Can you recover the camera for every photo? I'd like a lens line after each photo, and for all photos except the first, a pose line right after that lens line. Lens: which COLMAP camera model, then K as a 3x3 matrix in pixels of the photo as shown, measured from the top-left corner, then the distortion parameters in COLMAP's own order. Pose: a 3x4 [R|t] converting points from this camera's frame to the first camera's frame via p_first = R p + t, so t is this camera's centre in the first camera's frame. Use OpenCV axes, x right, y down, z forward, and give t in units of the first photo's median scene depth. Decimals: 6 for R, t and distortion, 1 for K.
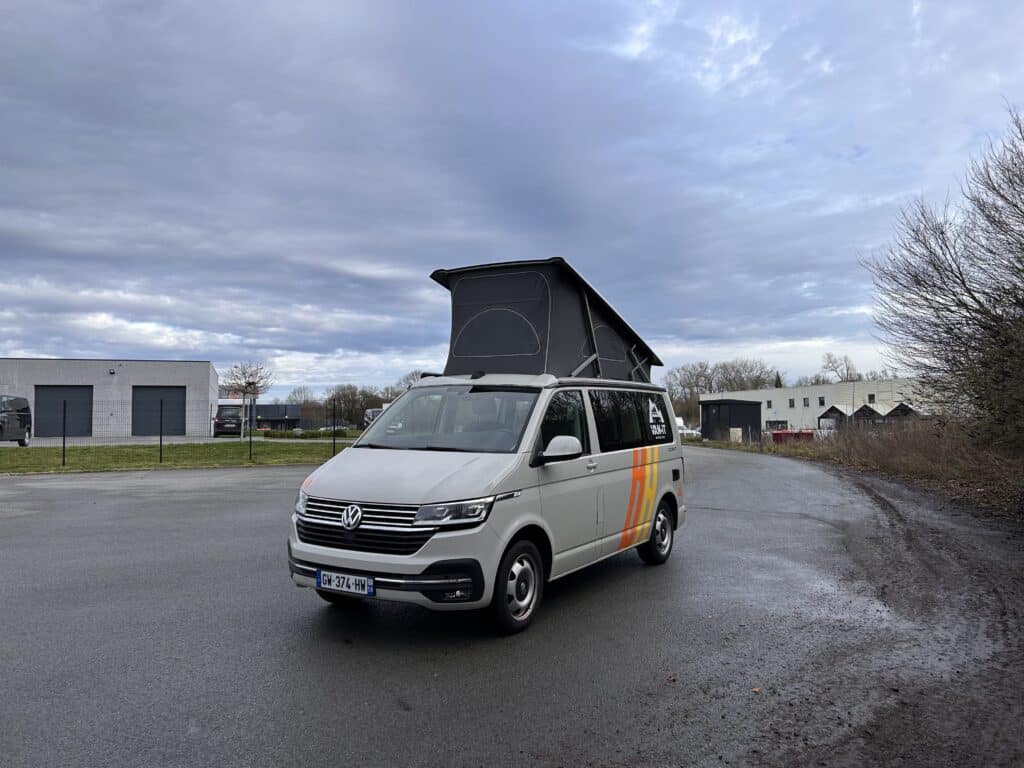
lens RADIAL K [[766.2, 0, 507.8], [0, 766.2, 379.7], [0, 0, 1]] dist [0.037718, -0.055202]
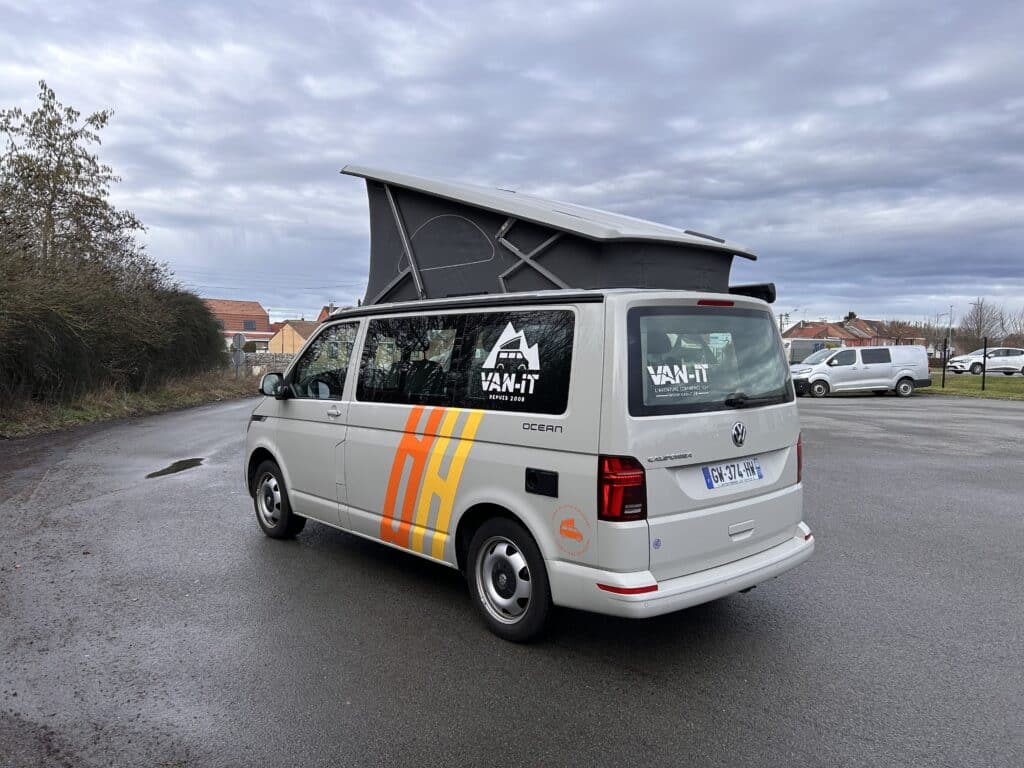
lens RADIAL K [[766.2, 0, 507.8], [0, 766.2, 379.7], [0, 0, 1]] dist [0.037718, -0.055202]
pose [[-0.293106, 0.059724, -0.954213, 0.758327], [0.058180, 0.997312, 0.044551, 0.044352], [0.954308, -0.042458, -0.295793, 1.276244]]
